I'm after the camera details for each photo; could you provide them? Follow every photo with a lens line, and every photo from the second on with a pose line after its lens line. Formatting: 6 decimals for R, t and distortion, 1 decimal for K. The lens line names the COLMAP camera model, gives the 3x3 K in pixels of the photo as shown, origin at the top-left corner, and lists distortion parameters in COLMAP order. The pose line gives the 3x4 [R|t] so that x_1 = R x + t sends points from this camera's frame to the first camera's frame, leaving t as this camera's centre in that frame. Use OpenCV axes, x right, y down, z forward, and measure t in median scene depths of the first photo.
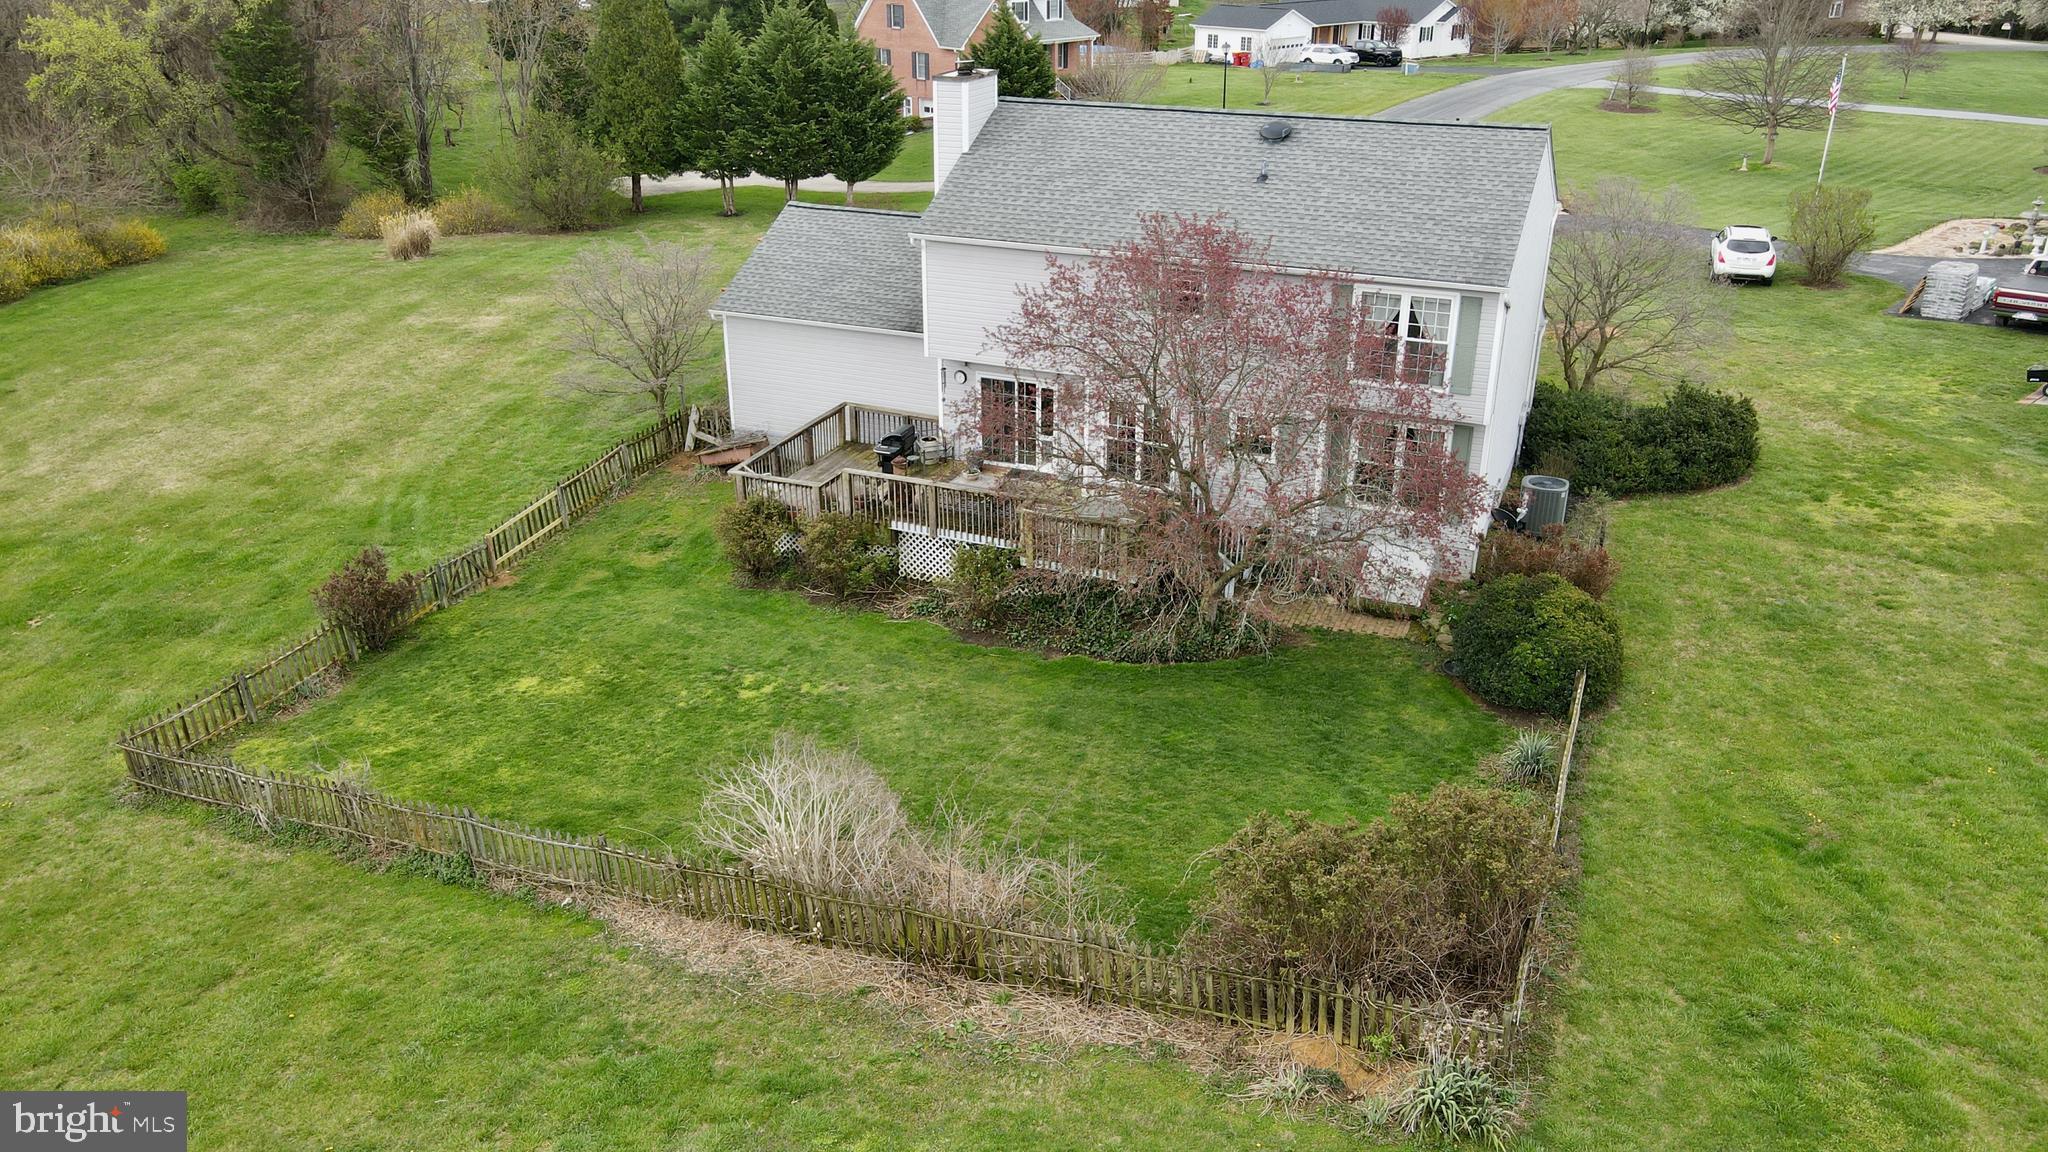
lens RADIAL K [[1522.1, 0, 1024.8], [0, 1522.1, 586.2], [0, 0, 1]] dist [0.000429, 0.026686]
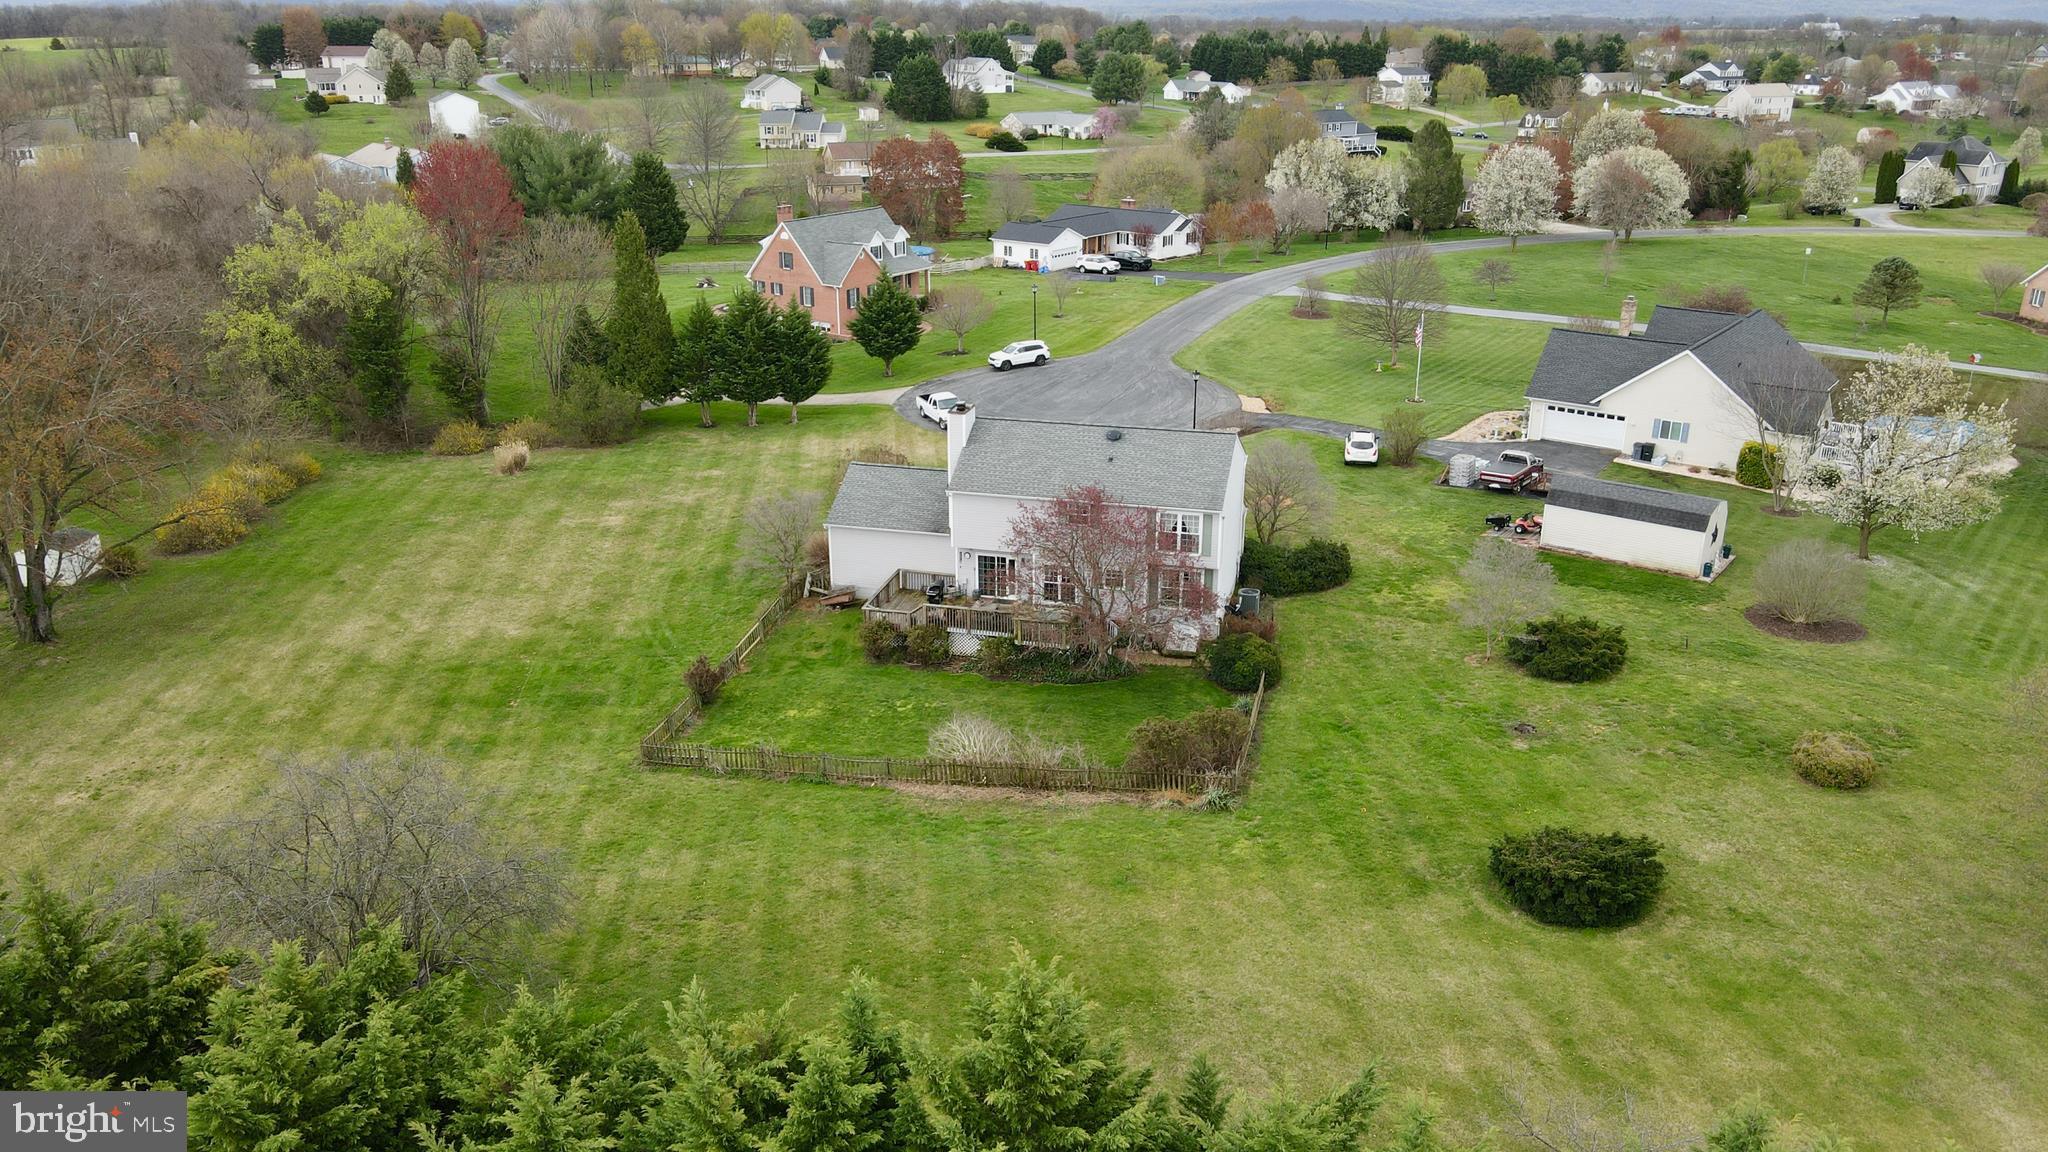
lens RADIAL K [[1524.2, 0, 1023.0], [0, 1524.2, 592.1], [0, 0, 1]] dist [-0.012761, 0.044731]
pose [[0.987690, -0.055172, 0.146368, -0.267268], [0.064483, 0.996134, -0.059653, 0.037371], [-0.142511, 0.068357, 0.987430, -1.005588]]
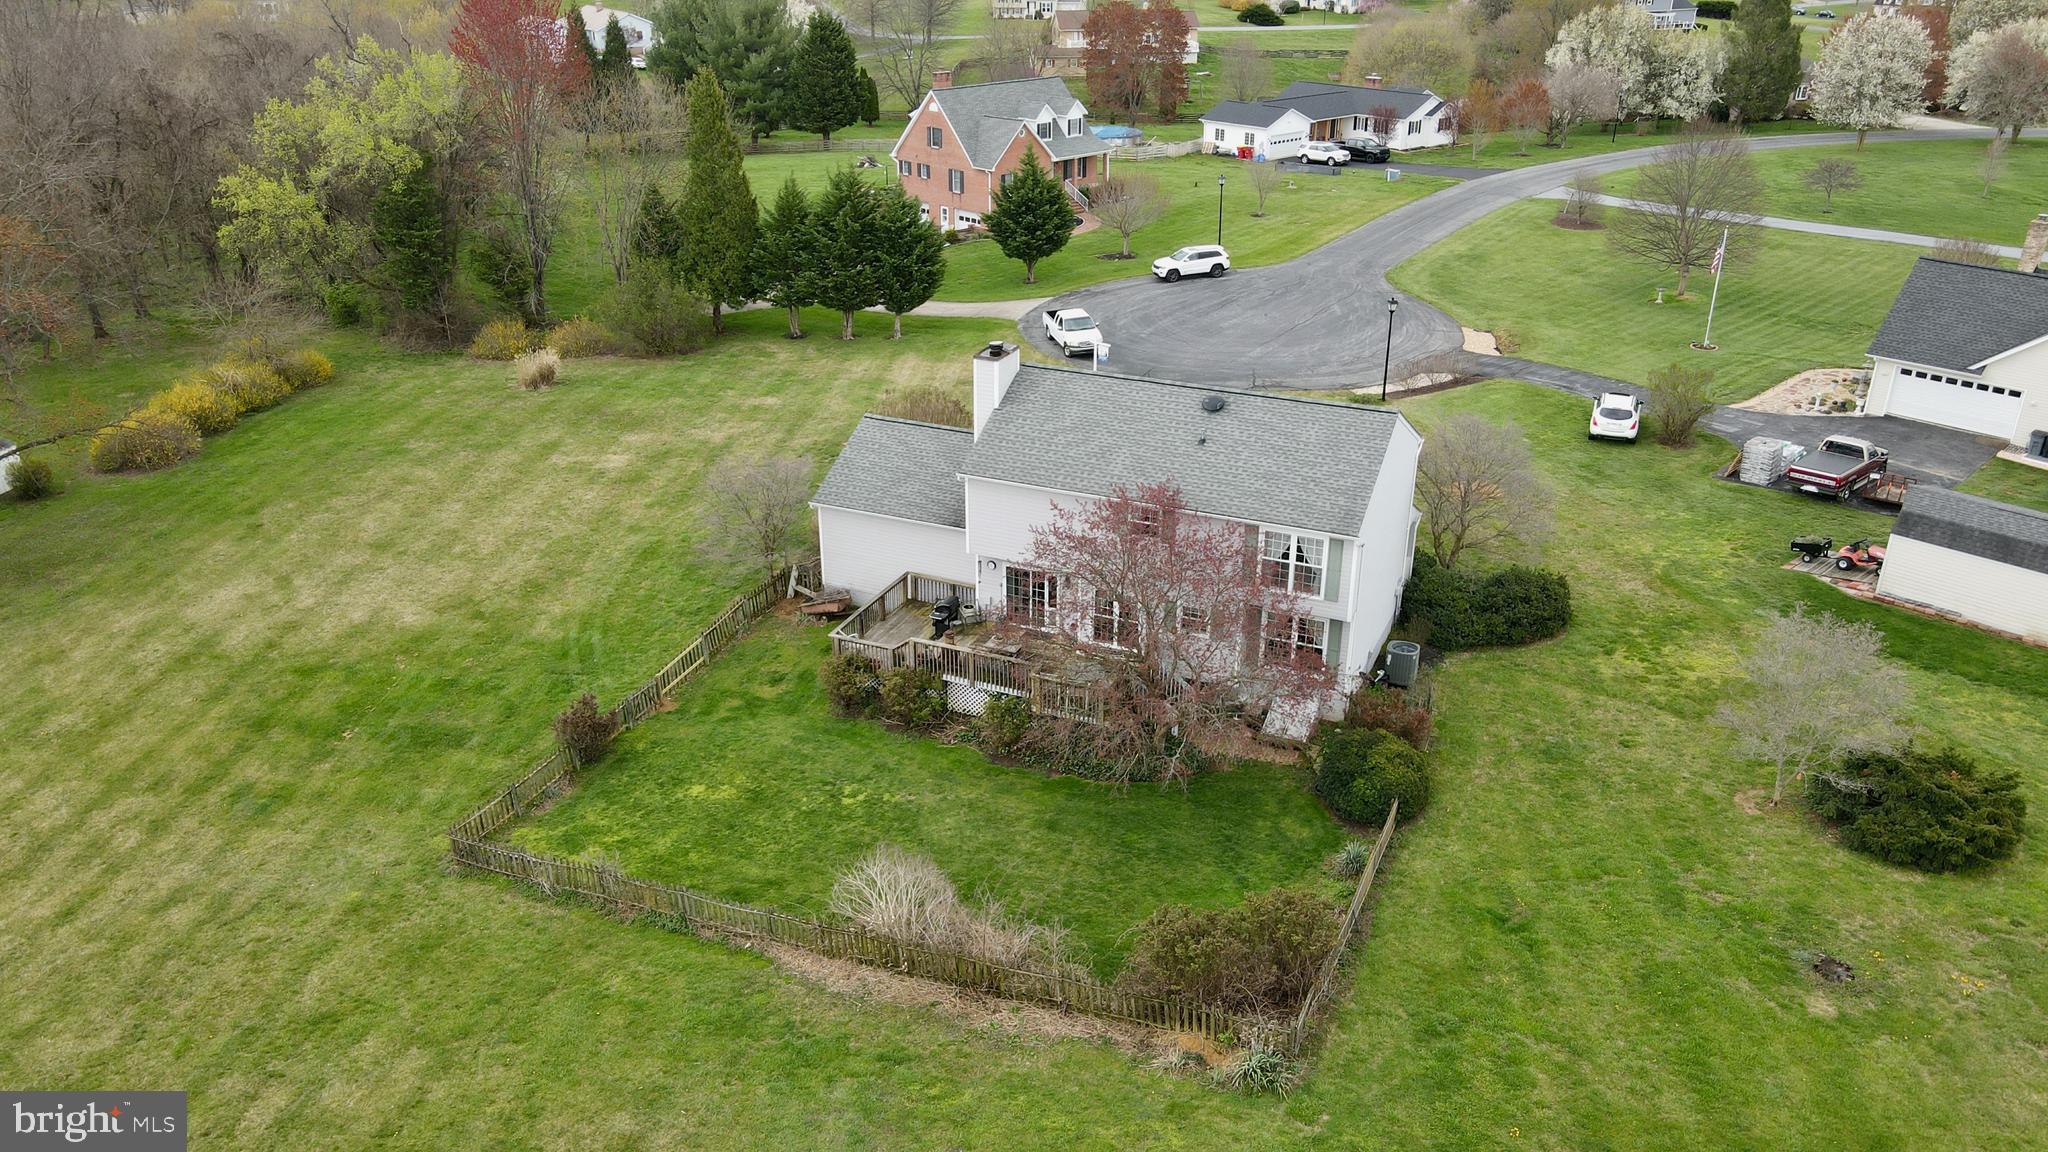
lens RADIAL K [[1524.2, 0, 1023.0], [0, 1524.2, 592.1], [0, 0, 1]] dist [-0.012761, 0.044731]
pose [[0.999810, 0.007982, -0.017791, 0.012148], [-0.007893, 0.999956, 0.005035, -0.118694], [0.017831, -0.004893, 0.999829, -0.406360]]
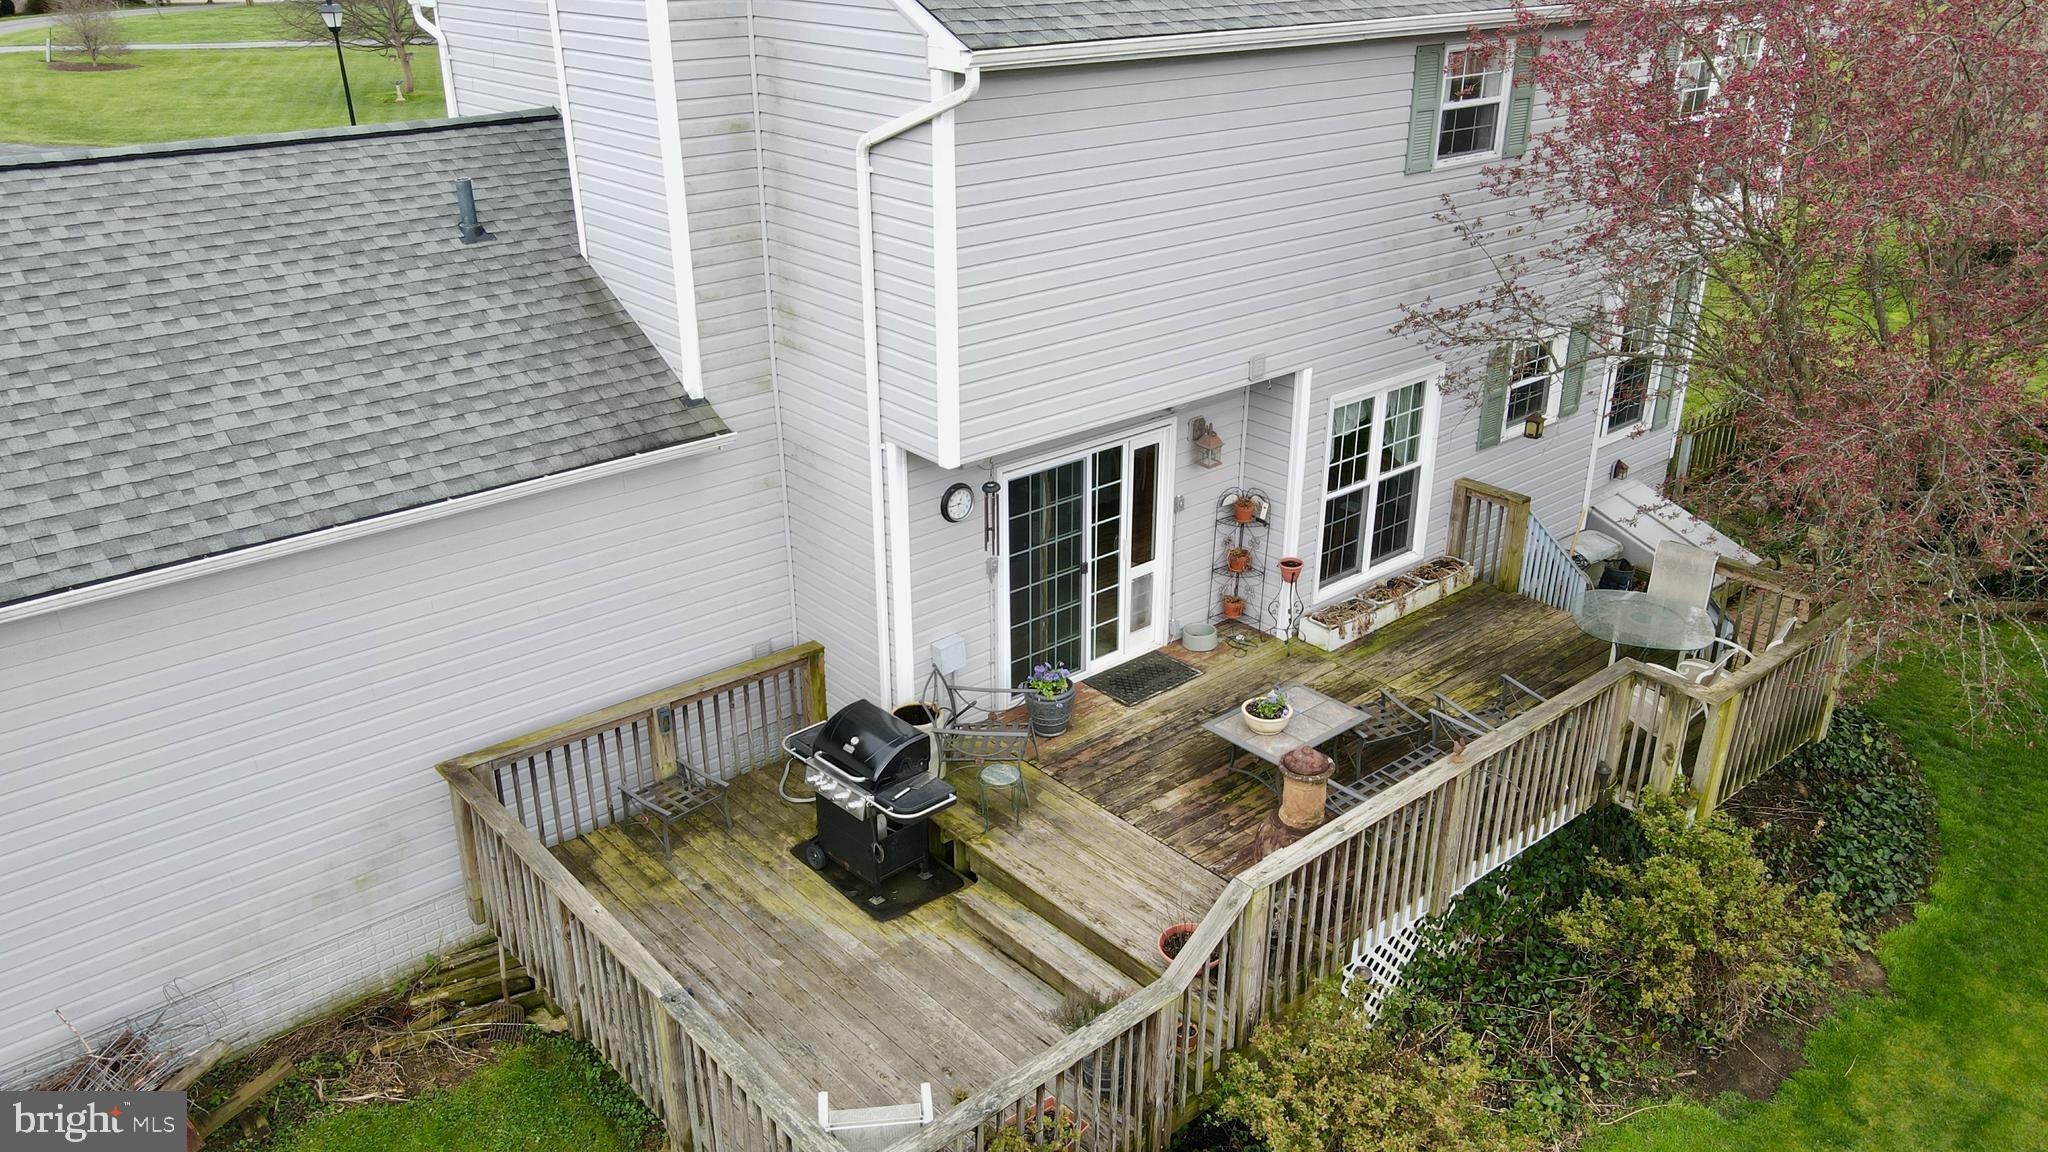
lens RADIAL K [[1522.1, 0, 1024.8], [0, 1522.1, 586.2], [0, 0, 1]] dist [0.000429, 0.026686]
pose [[0.441925, -0.368547, 0.817848, -0.318730], [0.376866, 0.903624, 0.203560, -0.182857], [-0.814048, 0.218261, 0.538227, 0.804748]]
